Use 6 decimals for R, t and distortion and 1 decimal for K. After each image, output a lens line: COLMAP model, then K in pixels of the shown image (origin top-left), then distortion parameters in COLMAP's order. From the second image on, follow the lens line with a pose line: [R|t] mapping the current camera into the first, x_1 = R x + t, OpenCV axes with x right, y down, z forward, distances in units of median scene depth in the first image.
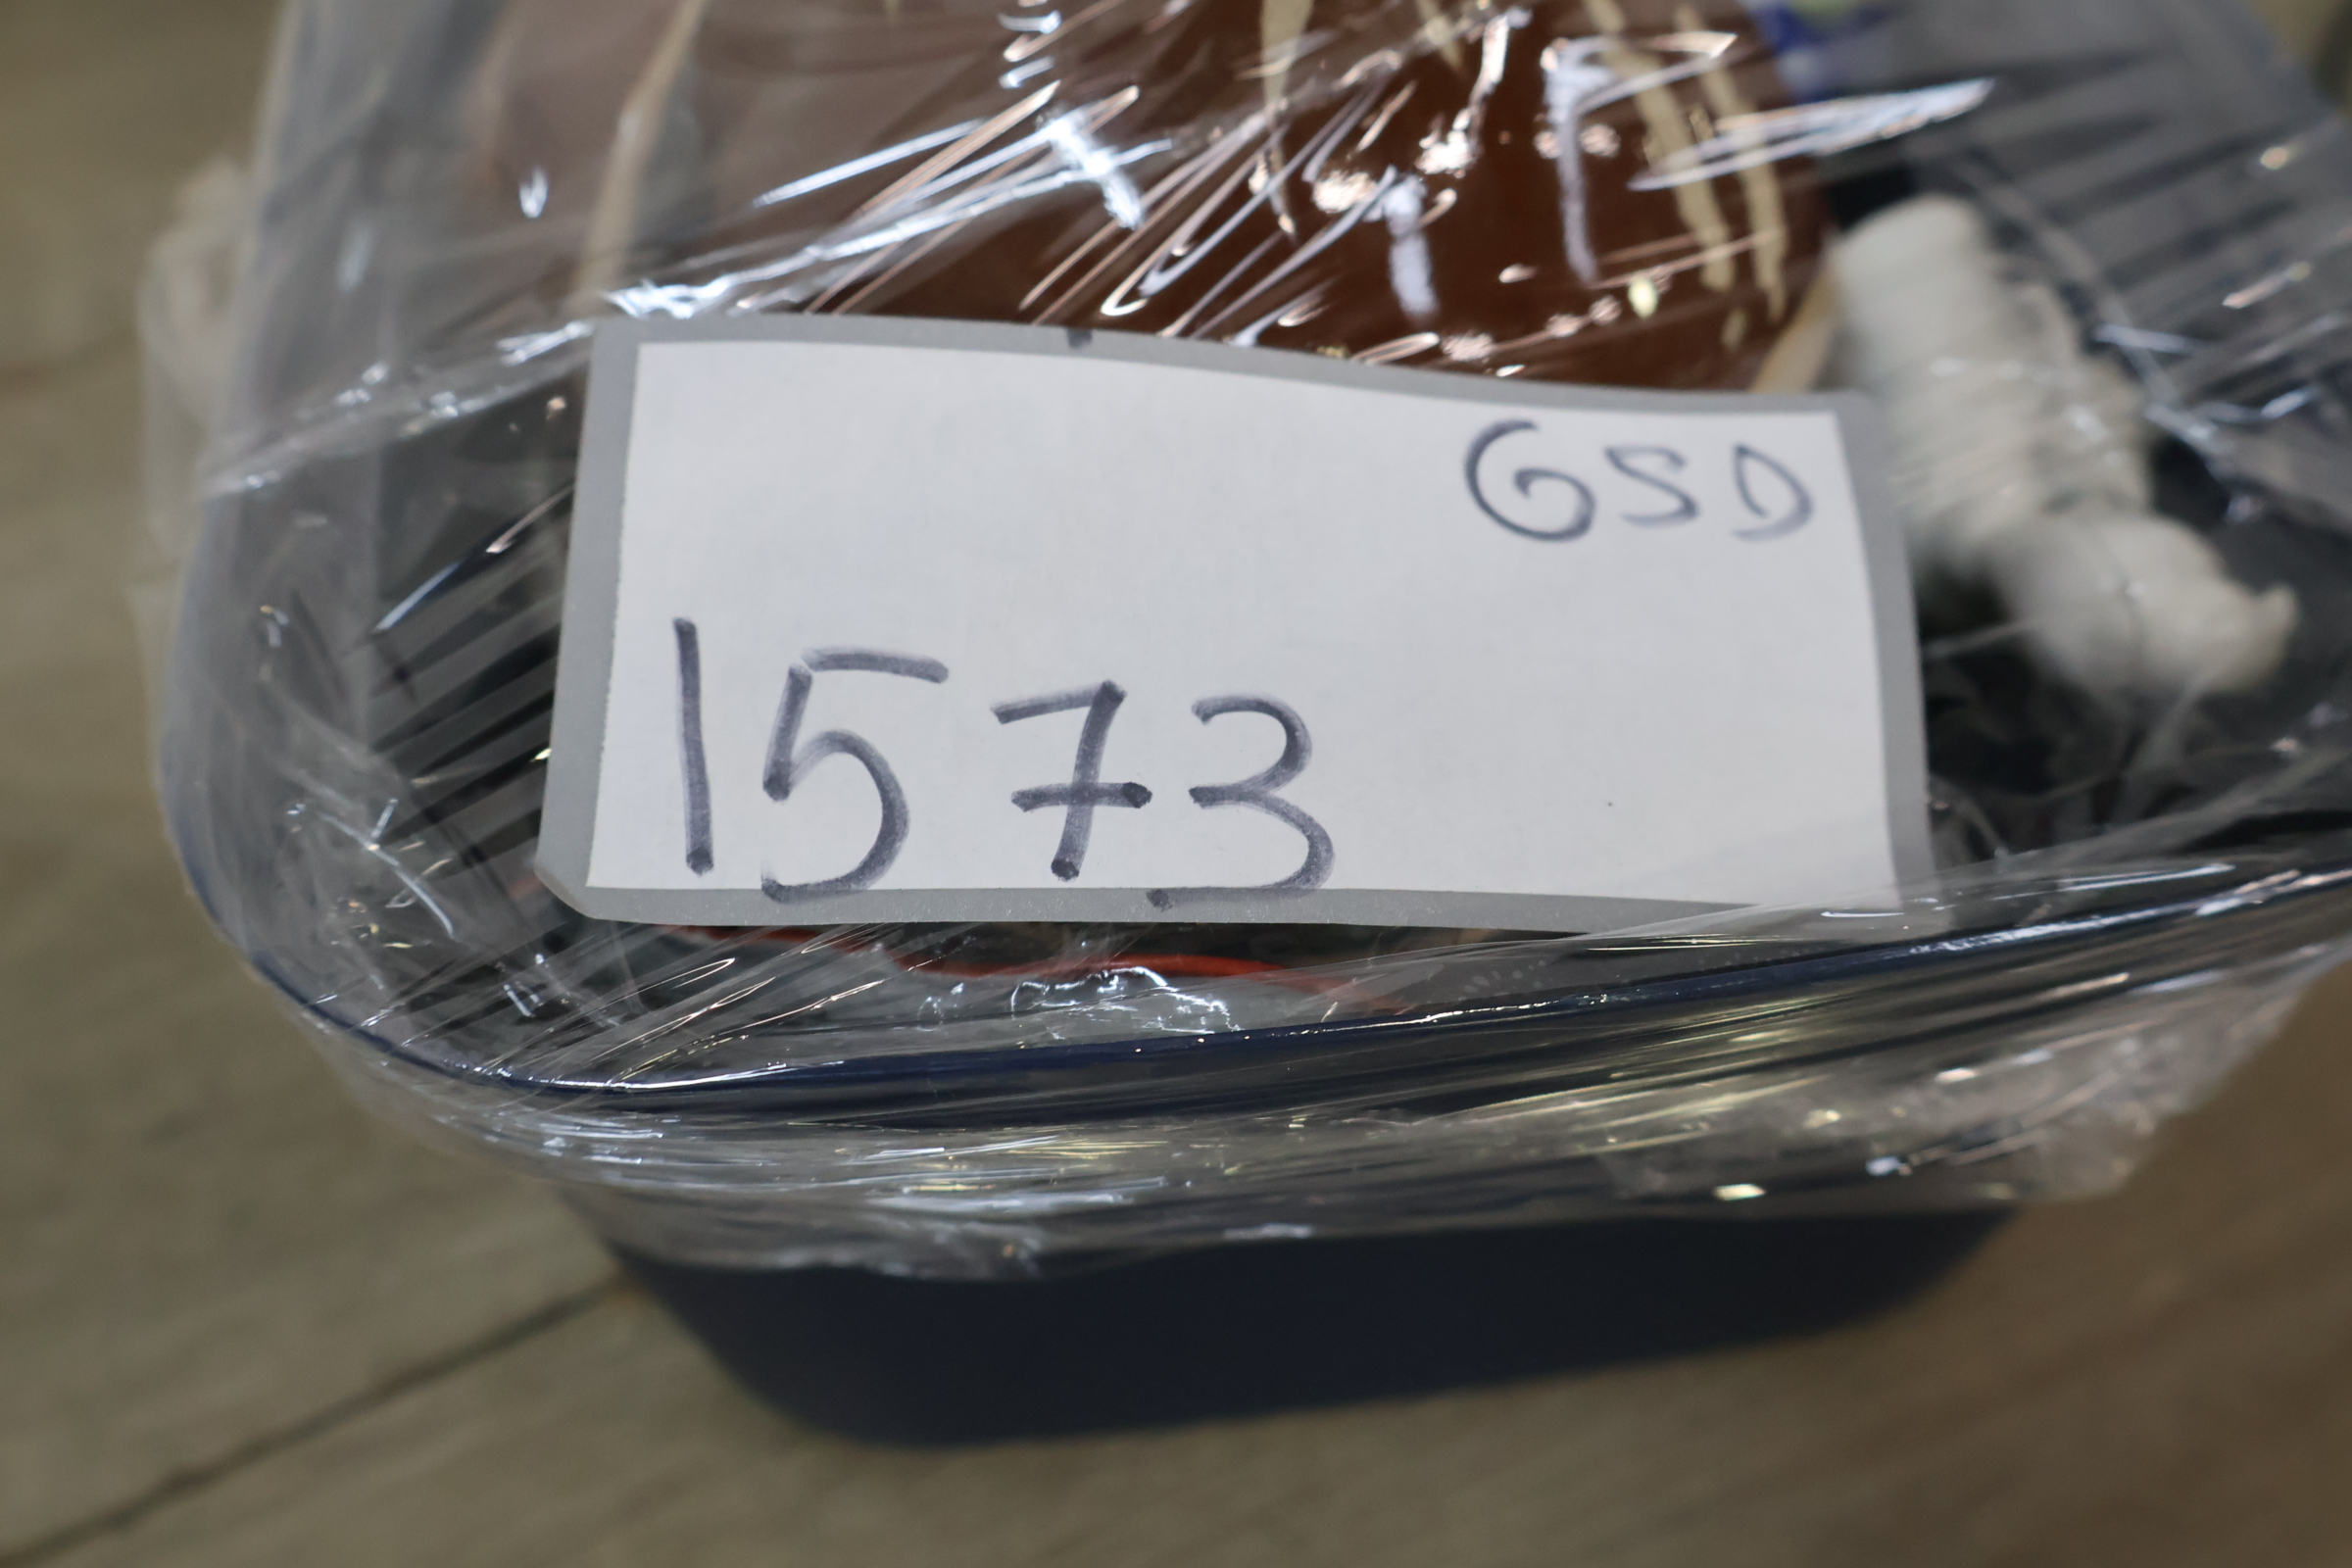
lens RADIAL K [[2243.4, 0, 1218.9], [0, 2243.4, 775.2], [0, 0, 1]] dist [0.019935, 0.000000]
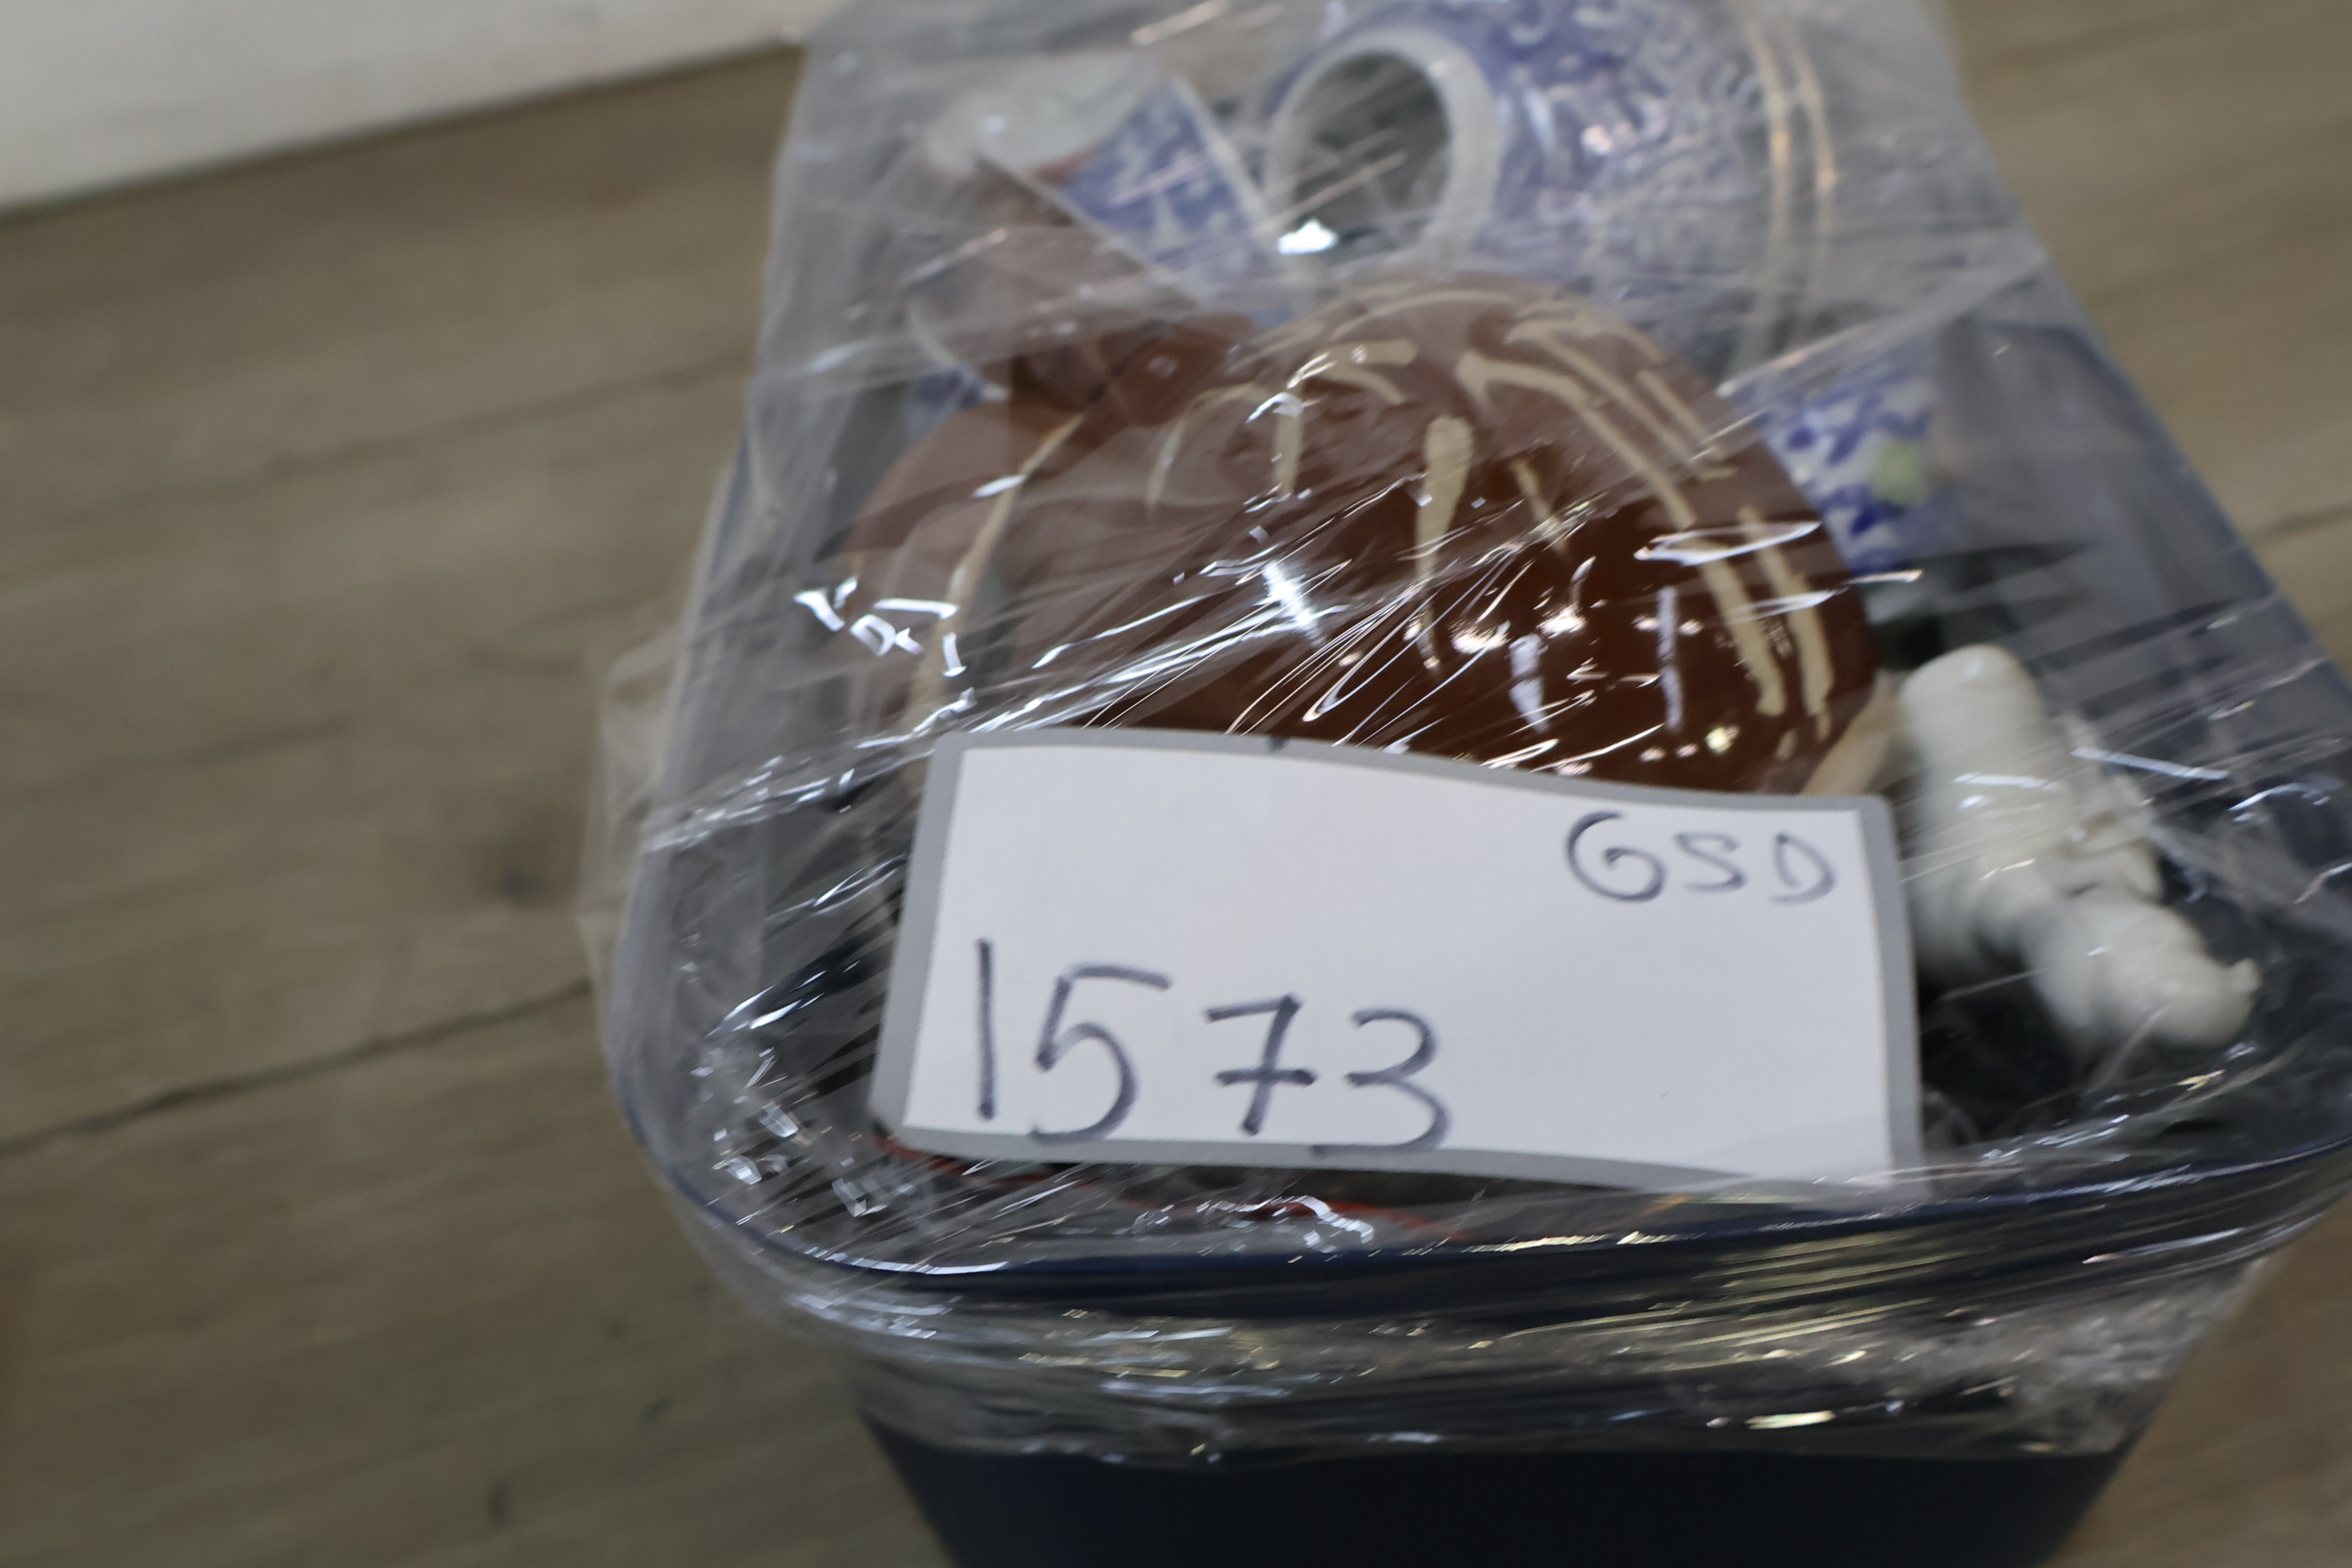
lens RADIAL K [[2243.4, 0, 1178.7], [0, 2243.4, 782.0], [0, 0, 1]] dist [0.019935, 0.000000]
pose [[0.992196, 0.017553, -0.123443, 0.048887], [-0.039400, 0.983450, -0.176846, 0.073227], [0.118296, 0.180329, 0.976467, -0.344099]]
